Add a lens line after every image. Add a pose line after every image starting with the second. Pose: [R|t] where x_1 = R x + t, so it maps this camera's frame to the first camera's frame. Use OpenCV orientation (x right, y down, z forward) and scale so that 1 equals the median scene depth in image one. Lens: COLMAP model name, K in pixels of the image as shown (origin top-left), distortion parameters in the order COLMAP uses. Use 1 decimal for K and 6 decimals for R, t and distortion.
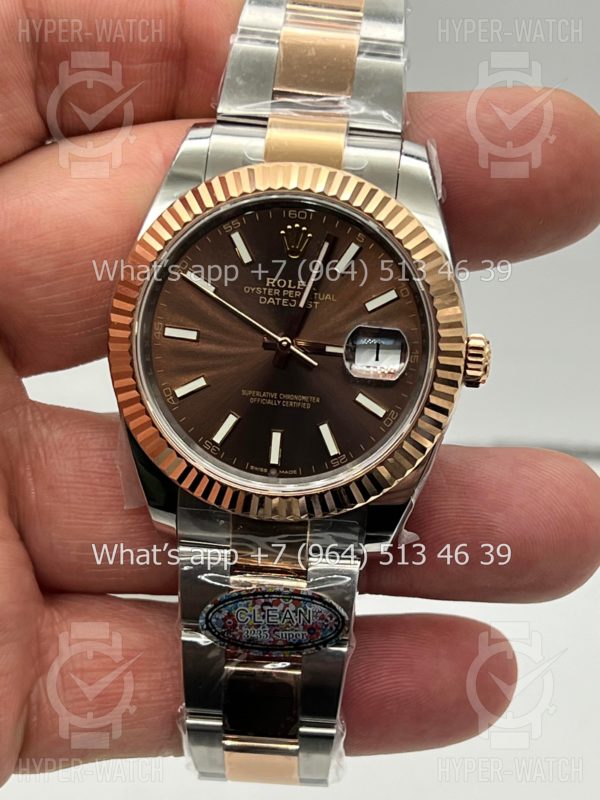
lens RADIAL K [[1771.8, 0, 300.0], [0, 1771.8, 400.0], [0, 0, 1]] dist [0.101384, -0.335210]
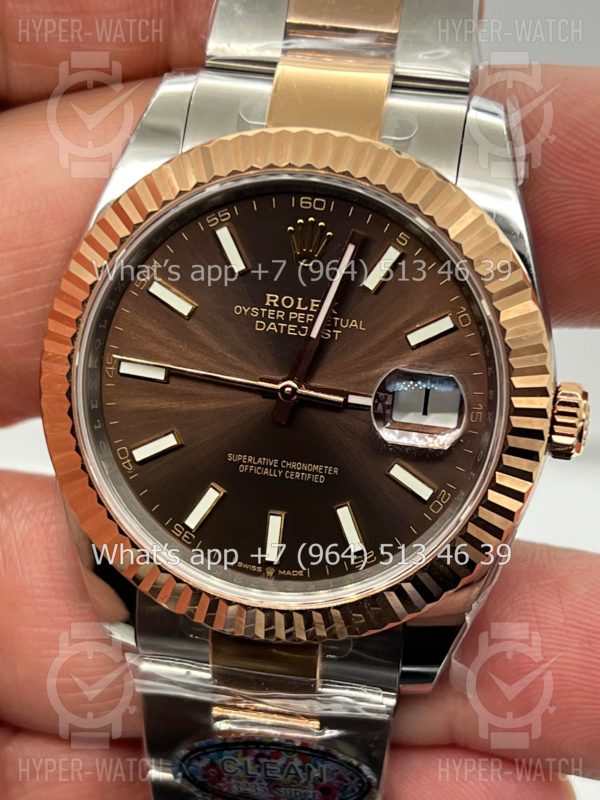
lens RADIAL K [[1808.3, 0, 300.0], [0, 1808.3, 400.0], [0, 0, 1]] dist [0.278955, -5.629907]
pose [[0.995889, 0.027580, -0.086280, 0.056583], [-0.026109, 0.999495, 0.018134, -0.040539], [0.086737, -0.015806, 0.996106, 0.294285]]
